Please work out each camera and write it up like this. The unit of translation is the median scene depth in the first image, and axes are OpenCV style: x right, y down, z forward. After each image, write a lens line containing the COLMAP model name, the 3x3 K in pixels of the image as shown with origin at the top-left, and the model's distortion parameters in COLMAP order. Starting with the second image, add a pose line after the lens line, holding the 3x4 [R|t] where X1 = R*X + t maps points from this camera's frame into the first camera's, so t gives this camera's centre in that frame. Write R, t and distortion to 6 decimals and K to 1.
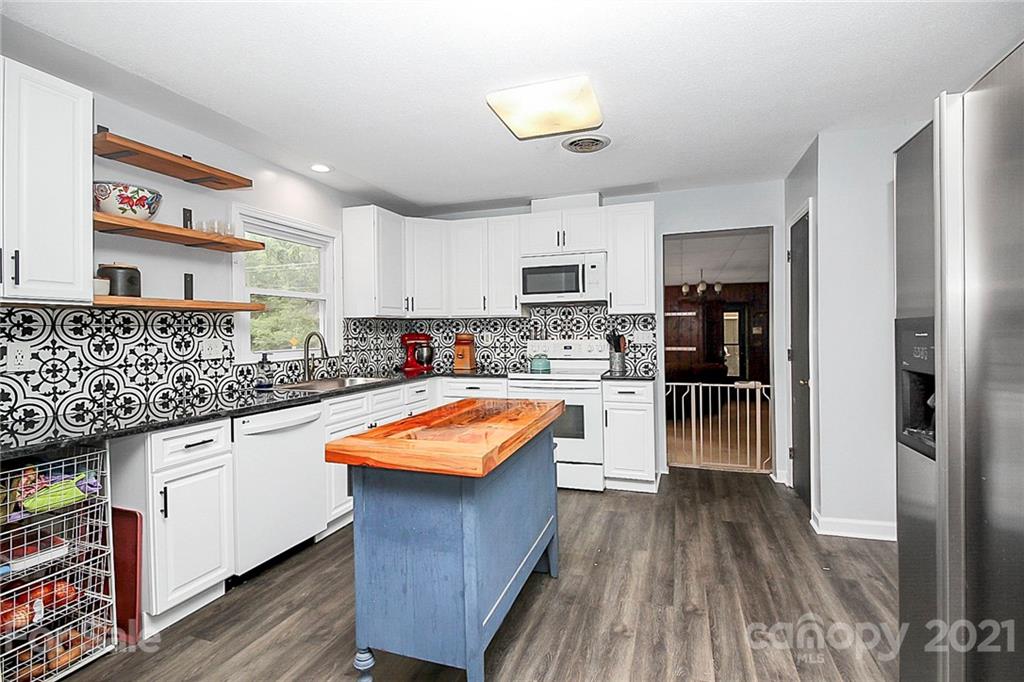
lens RADIAL K [[486.1, 0, 508.2], [0, 486.1, 334.0], [0, 0, 1]] dist [0.013356, -0.018314]
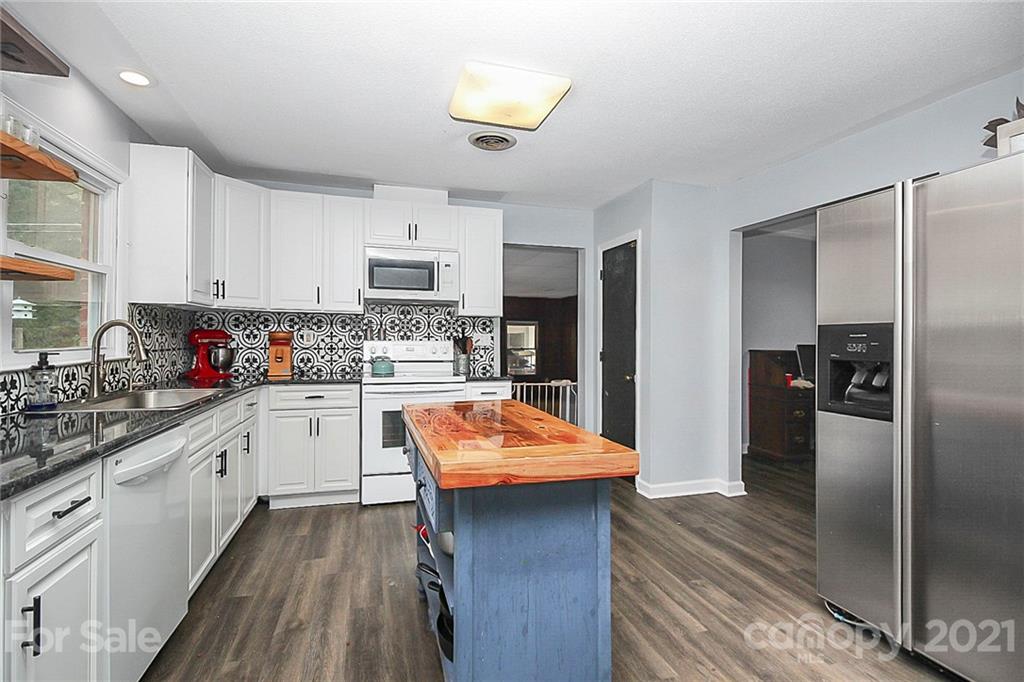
lens RADIAL K [[494.1, 0, 508.3], [0, 494.1, 331.1], [0, 0, 1]] dist [0.015957, -0.017795]
pose [[0.814553, 0.028015, 0.579412, -0.282646], [-0.017840, 0.999571, -0.023249, 0.011976], [-0.579815, 0.008601, 0.814703, 0.121359]]
